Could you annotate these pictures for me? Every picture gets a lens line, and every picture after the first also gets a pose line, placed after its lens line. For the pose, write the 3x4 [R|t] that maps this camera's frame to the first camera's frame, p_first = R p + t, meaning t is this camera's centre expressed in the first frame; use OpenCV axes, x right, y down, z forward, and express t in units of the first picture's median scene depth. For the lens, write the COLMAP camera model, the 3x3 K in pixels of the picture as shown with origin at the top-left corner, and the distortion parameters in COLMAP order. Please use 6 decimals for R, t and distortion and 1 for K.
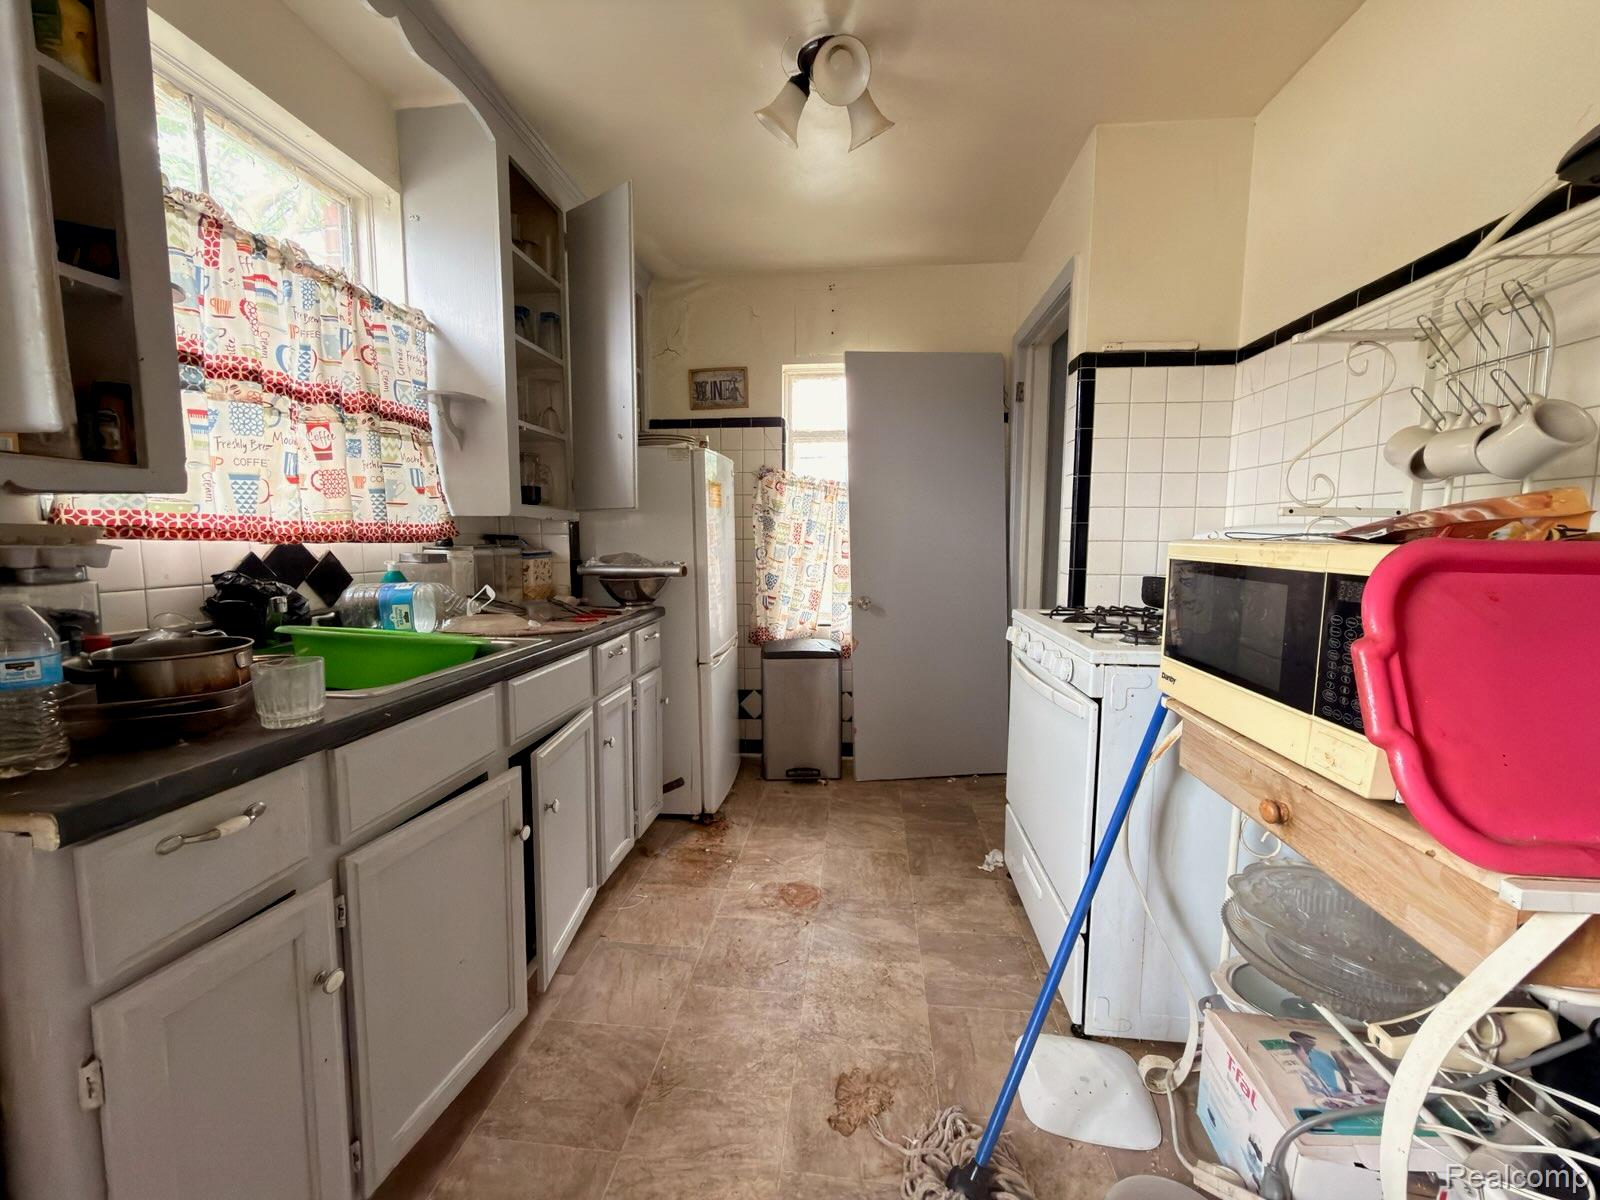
lens RADIAL K [[641.9, 0, 803.1], [0, 641.9, 602.2], [0, 0, 1]] dist [0.000374, -0.000409]
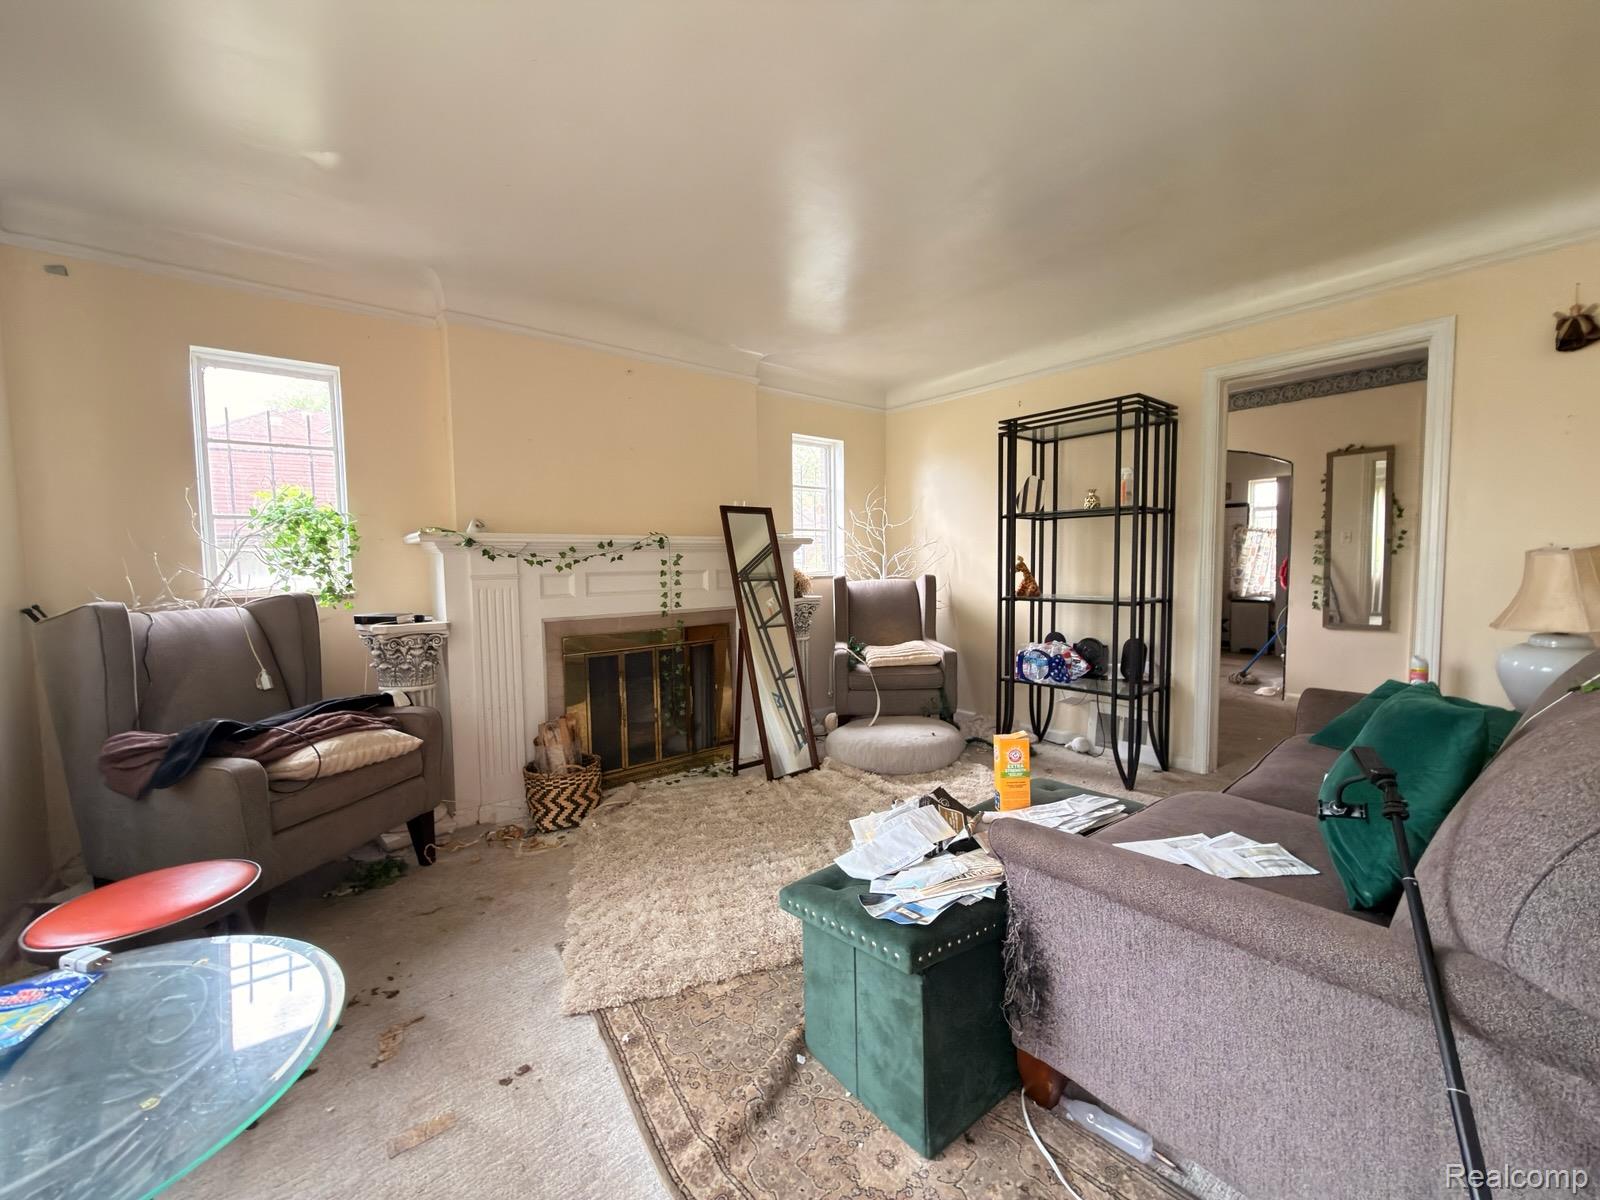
lens RADIAL K [[641.9, 0, 796.4], [0, 641.9, 601.3], [0, 0, 1]] dist [0.000374, -0.000409]
pose [[0.711872, 0.032645, -0.701550, 0.679870], [-0.056150, 0.998367, -0.010520, 0.288337], [0.700061, 0.046881, 0.712543, -2.747179]]
